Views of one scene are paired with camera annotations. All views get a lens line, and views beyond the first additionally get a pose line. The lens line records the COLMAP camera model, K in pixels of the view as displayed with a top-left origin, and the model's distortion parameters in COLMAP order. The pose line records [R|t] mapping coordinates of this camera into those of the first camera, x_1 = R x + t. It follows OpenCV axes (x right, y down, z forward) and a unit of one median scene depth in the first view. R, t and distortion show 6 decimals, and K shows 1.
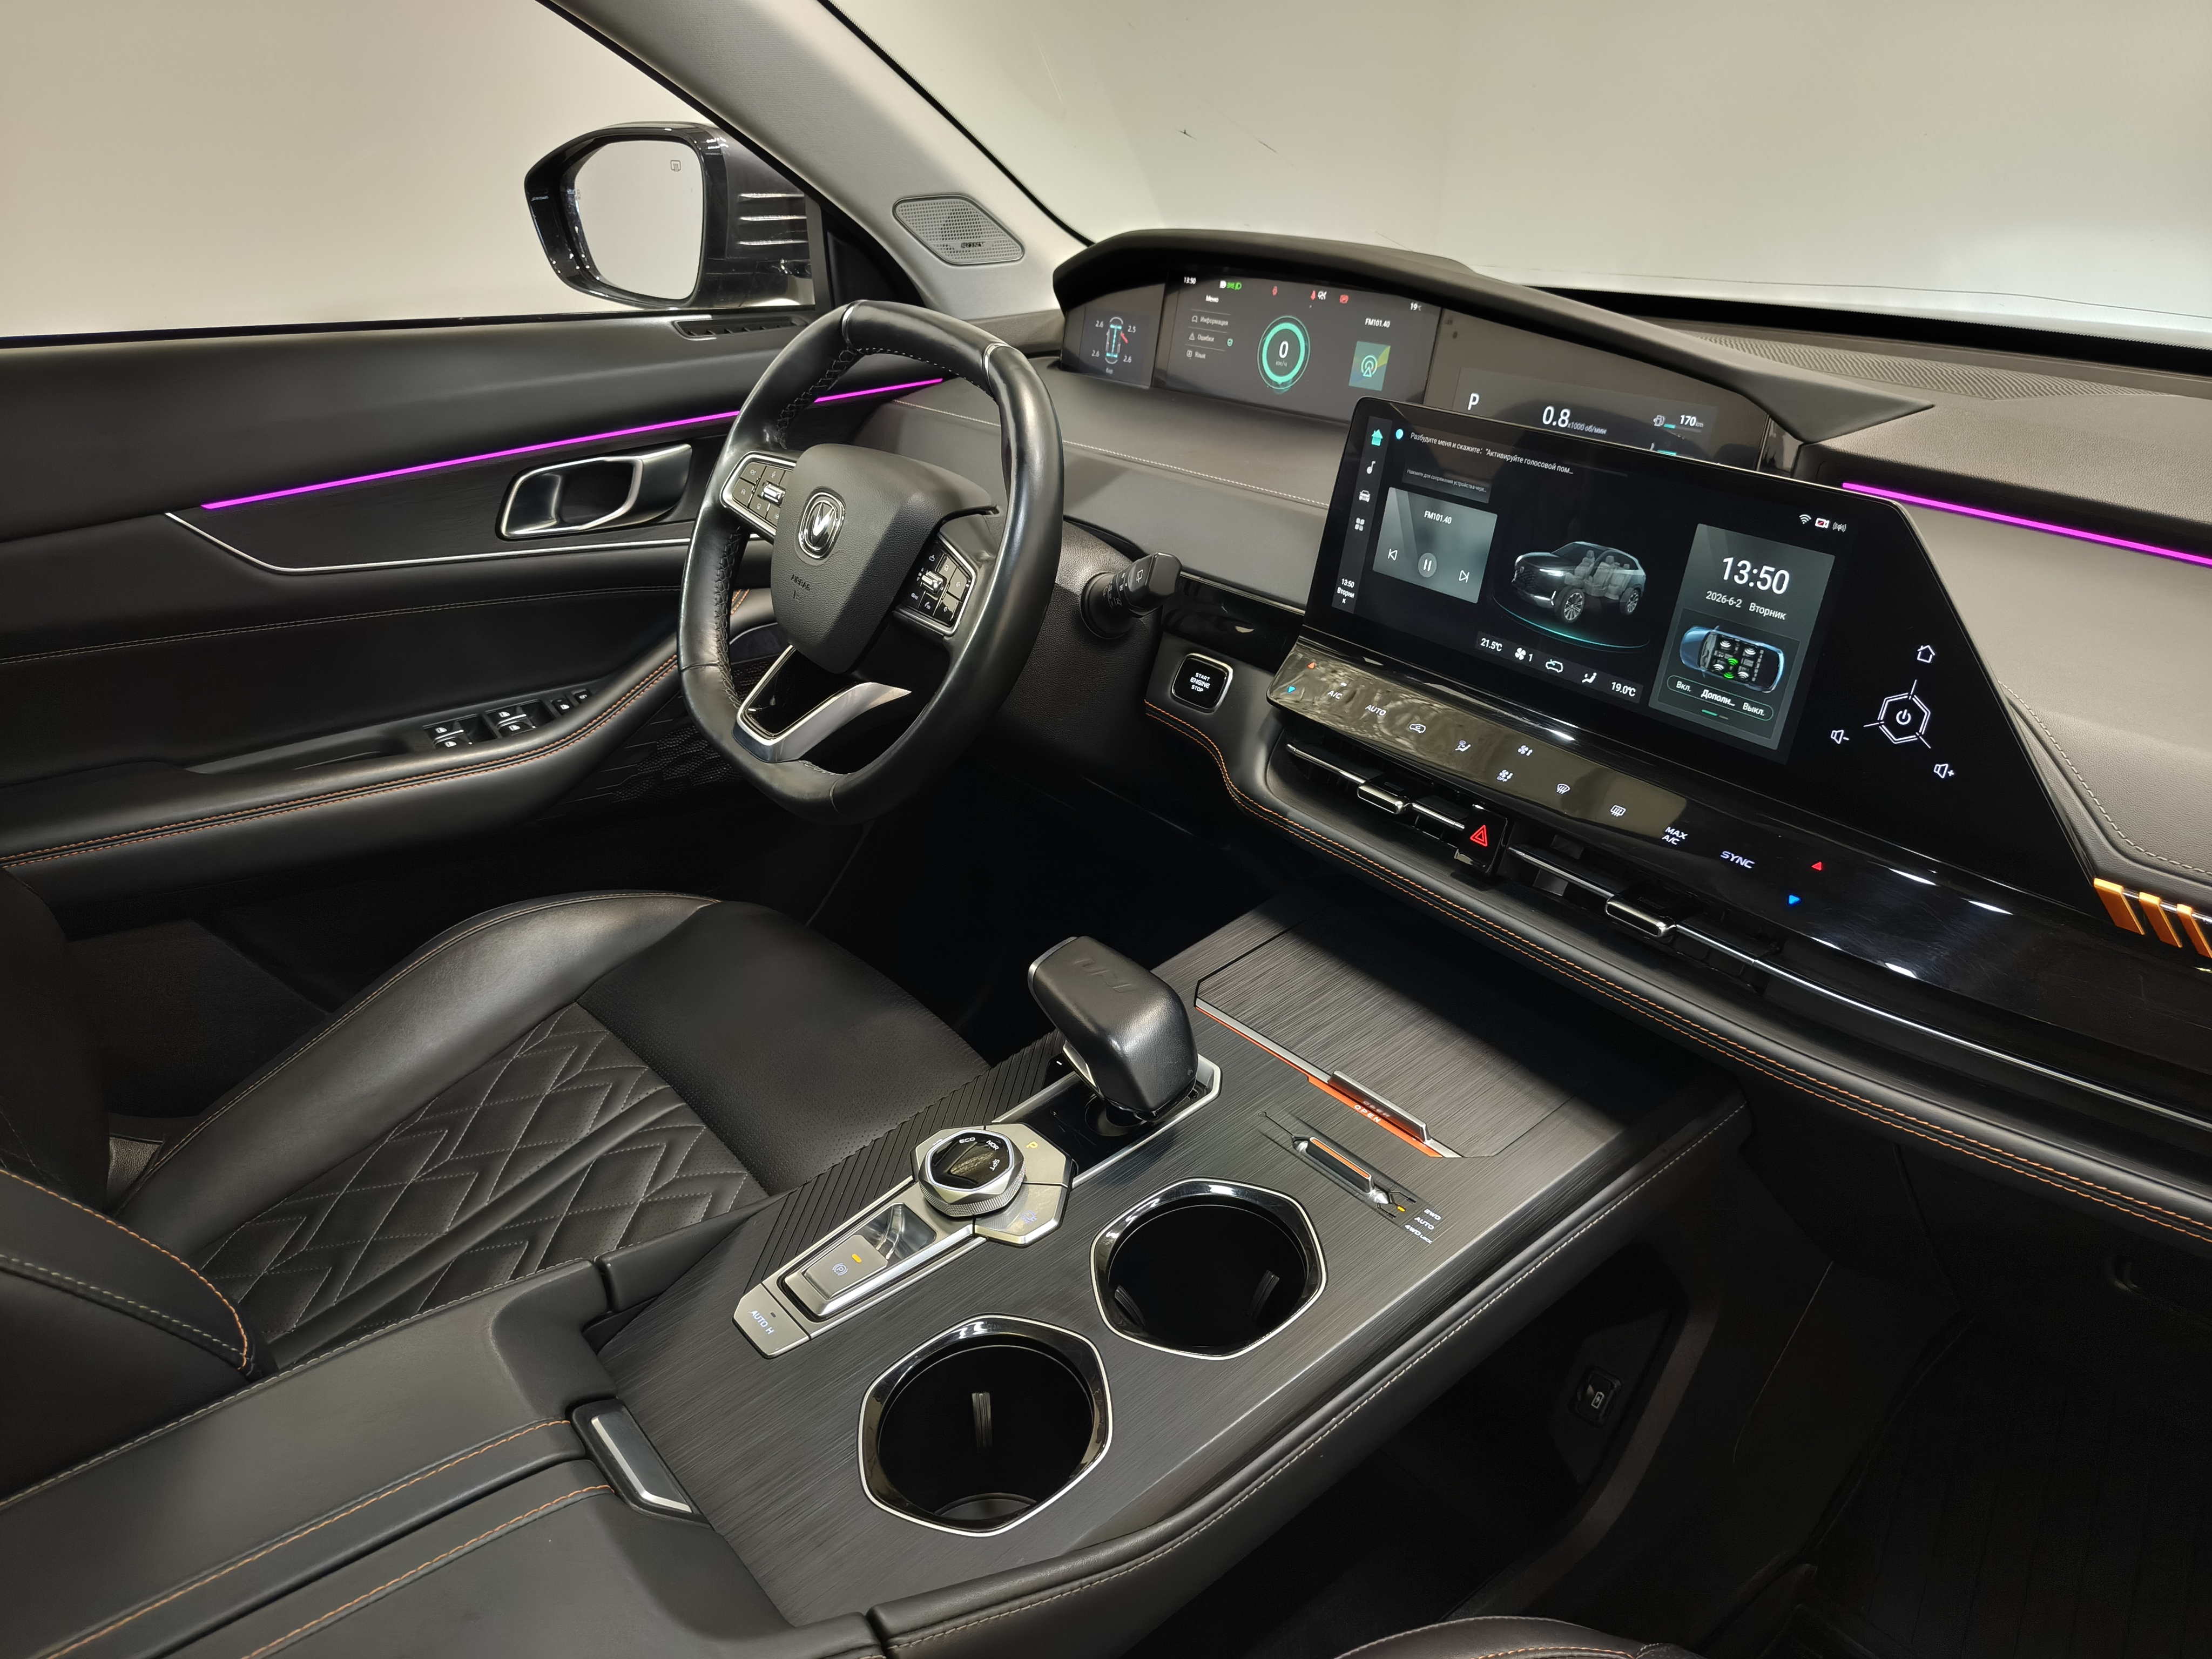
lens RADIAL K [[1538.2, 0, 1098.4], [0, 1538.2, 841.1], [0, 0, 1]] dist [0.067337, -0.122759]
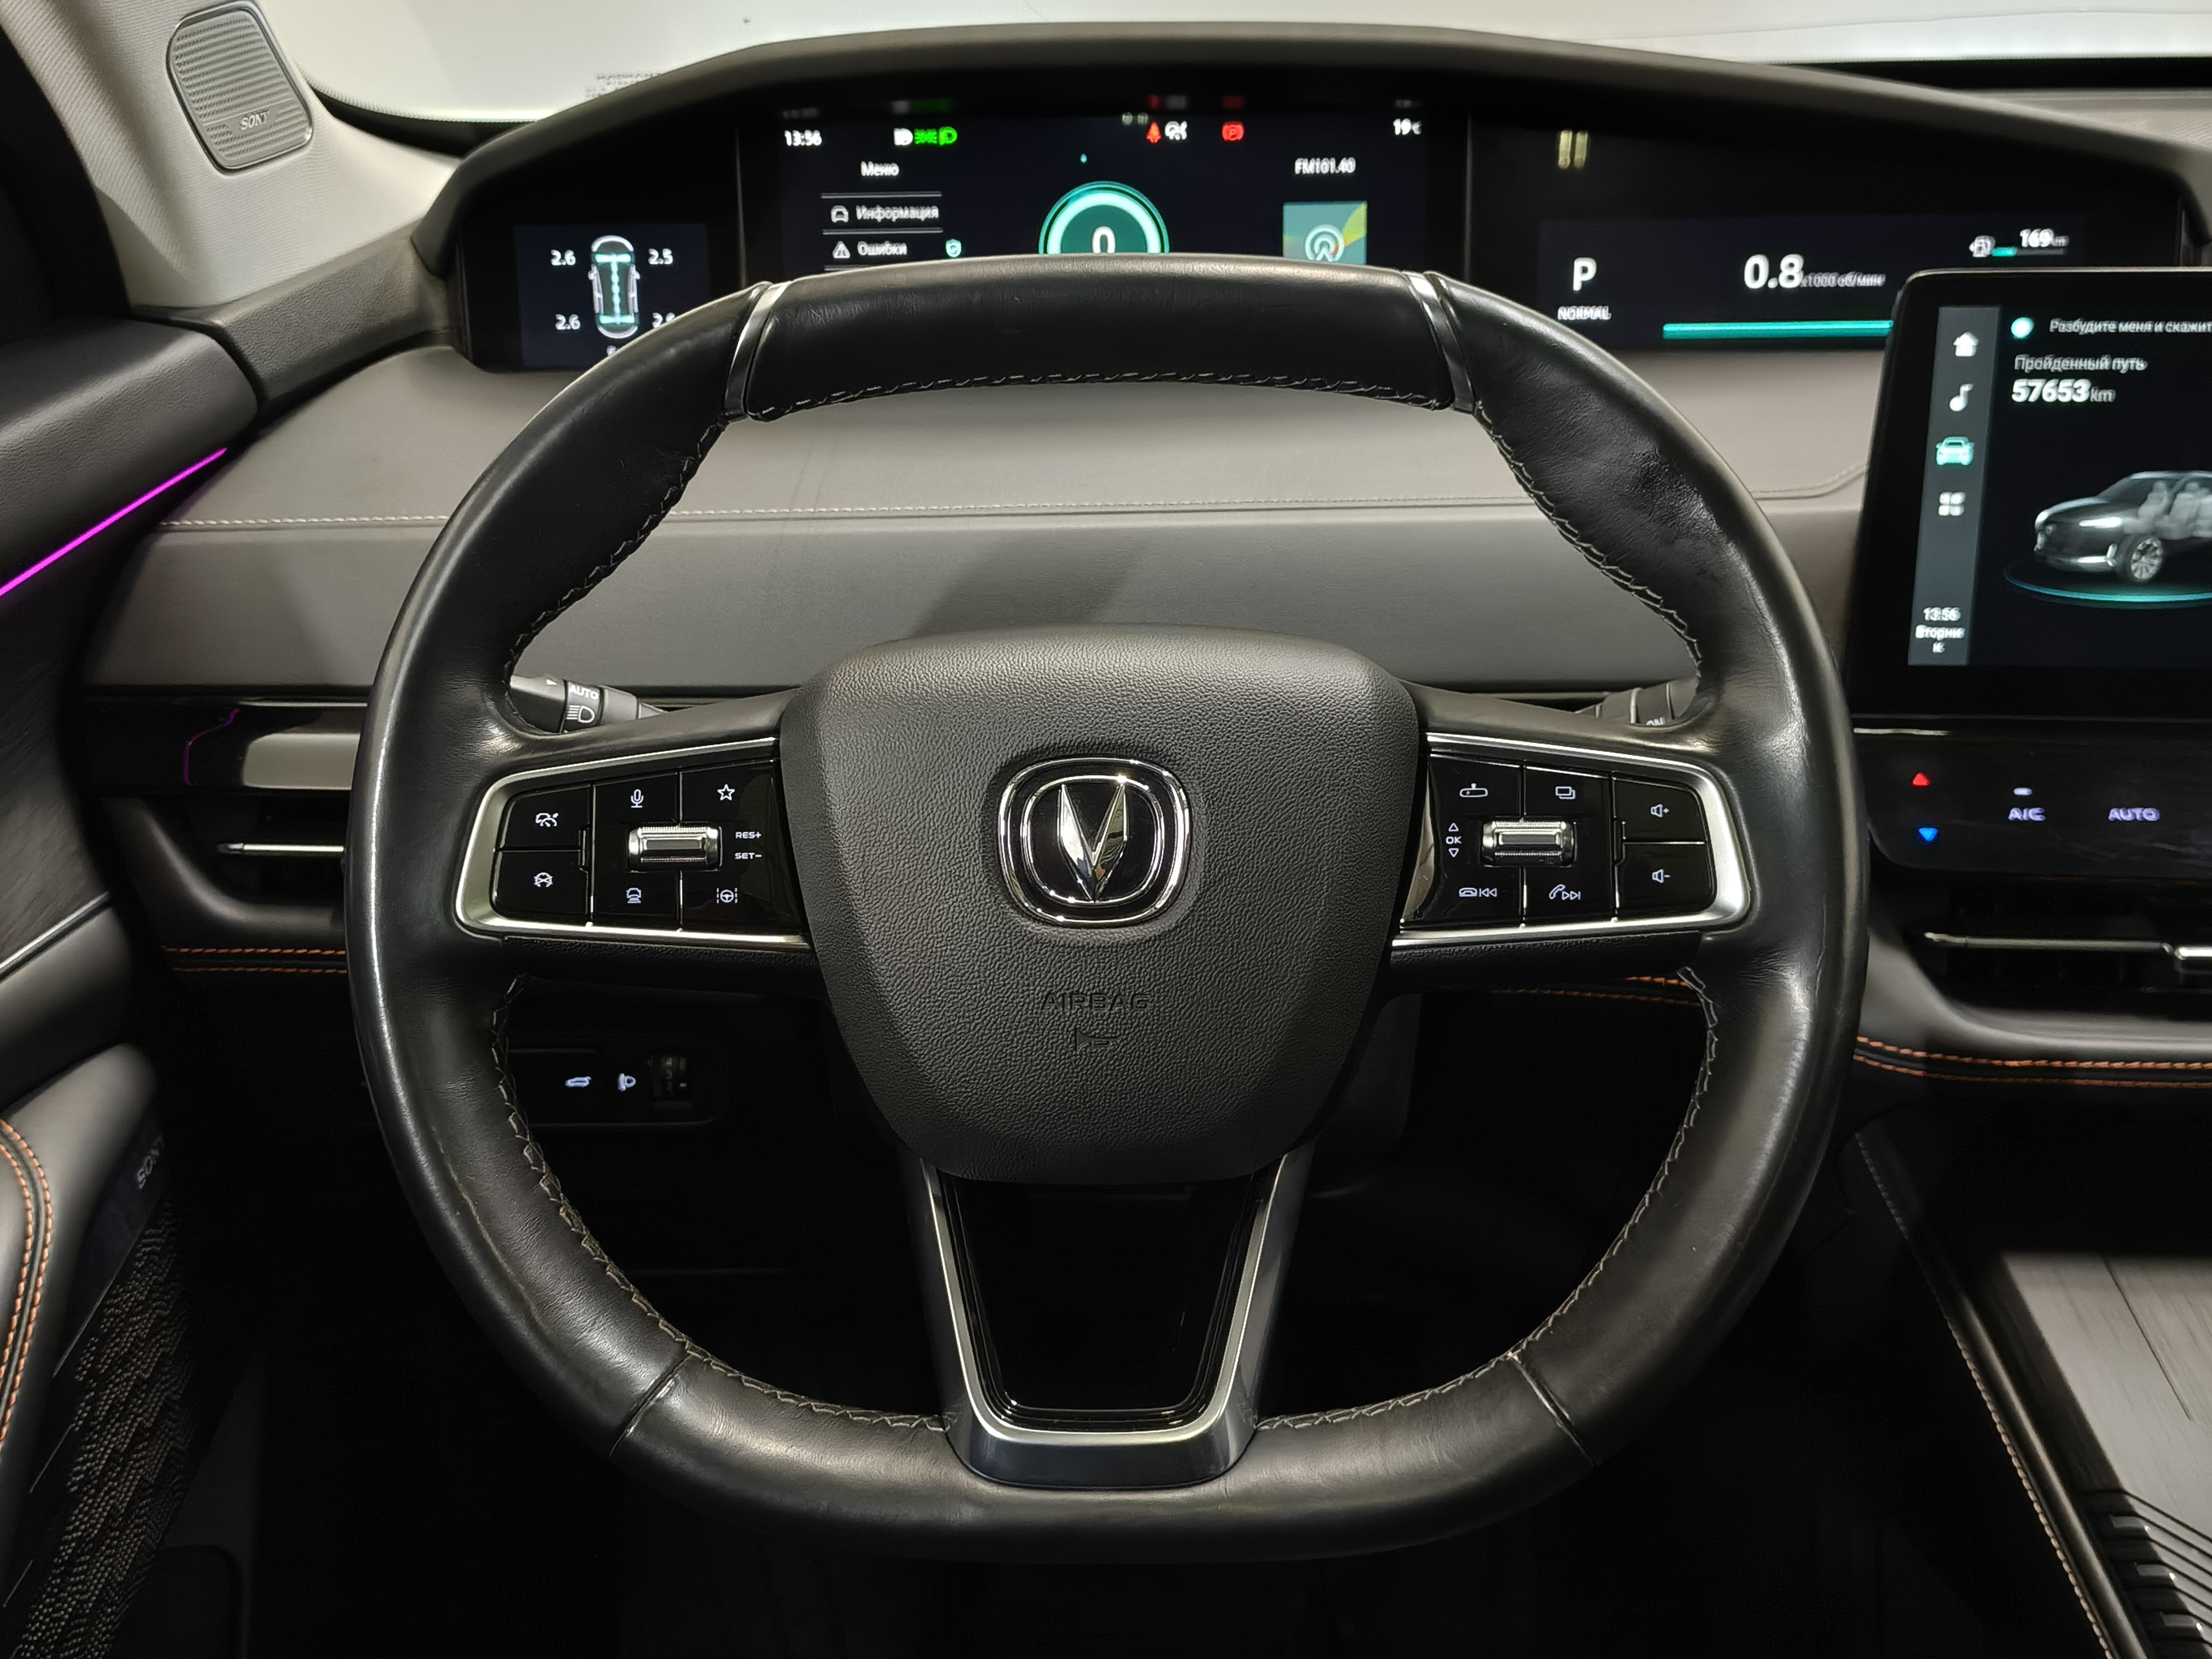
lens RADIAL K [[2246.3, 0, 1106.0], [0, 2246.3, 829.5], [0, 0, 1]] dist [0.007133, -0.013849]
pose [[0.637093, -0.323890, 0.699434, -0.593460], [0.348559, 0.930407, 0.113356, -0.287558], [-0.687473, 0.171576, 0.705651, 0.662854]]
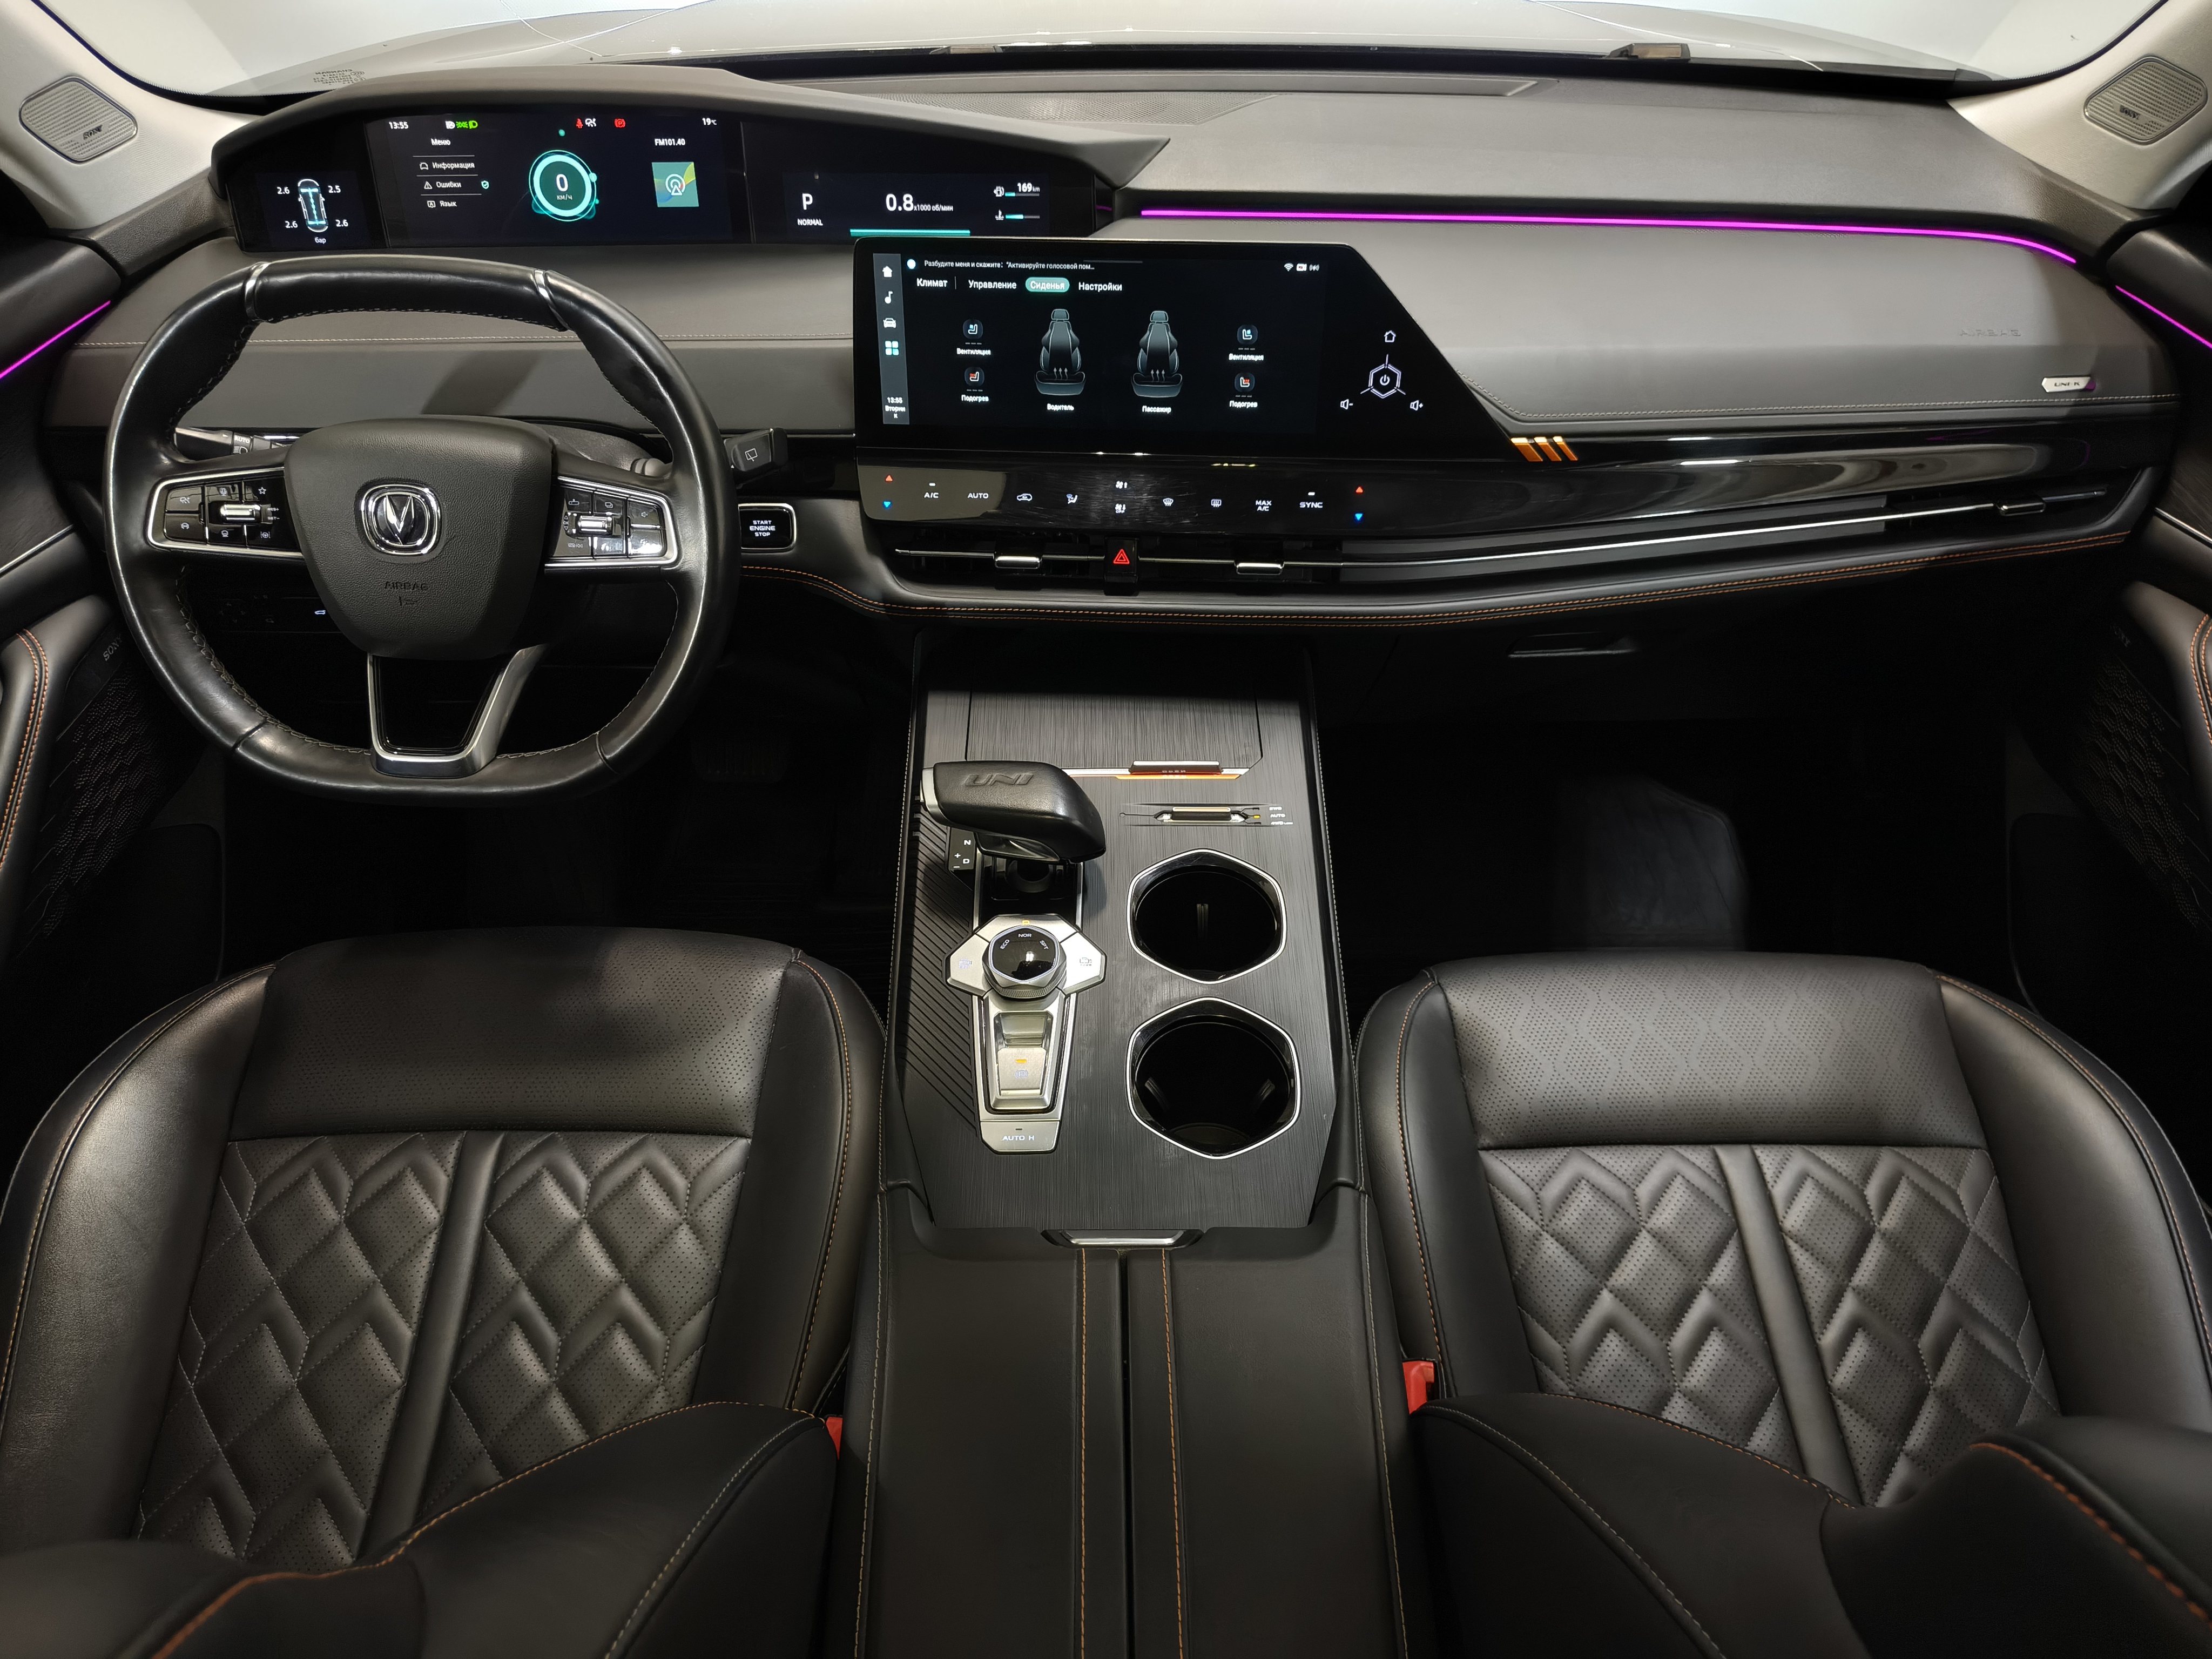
lens RADIAL K [[1515.7, 0, 1084.7], [0, 1515.7, 837.7], [0, 0, 1]] dist [0.035838, -0.045120]
pose [[0.632890, -0.493879, 0.596266, -0.596513], [0.343708, 0.869303, 0.355213, -0.238895], [-0.693769, -0.019869, 0.719924, 0.067326]]
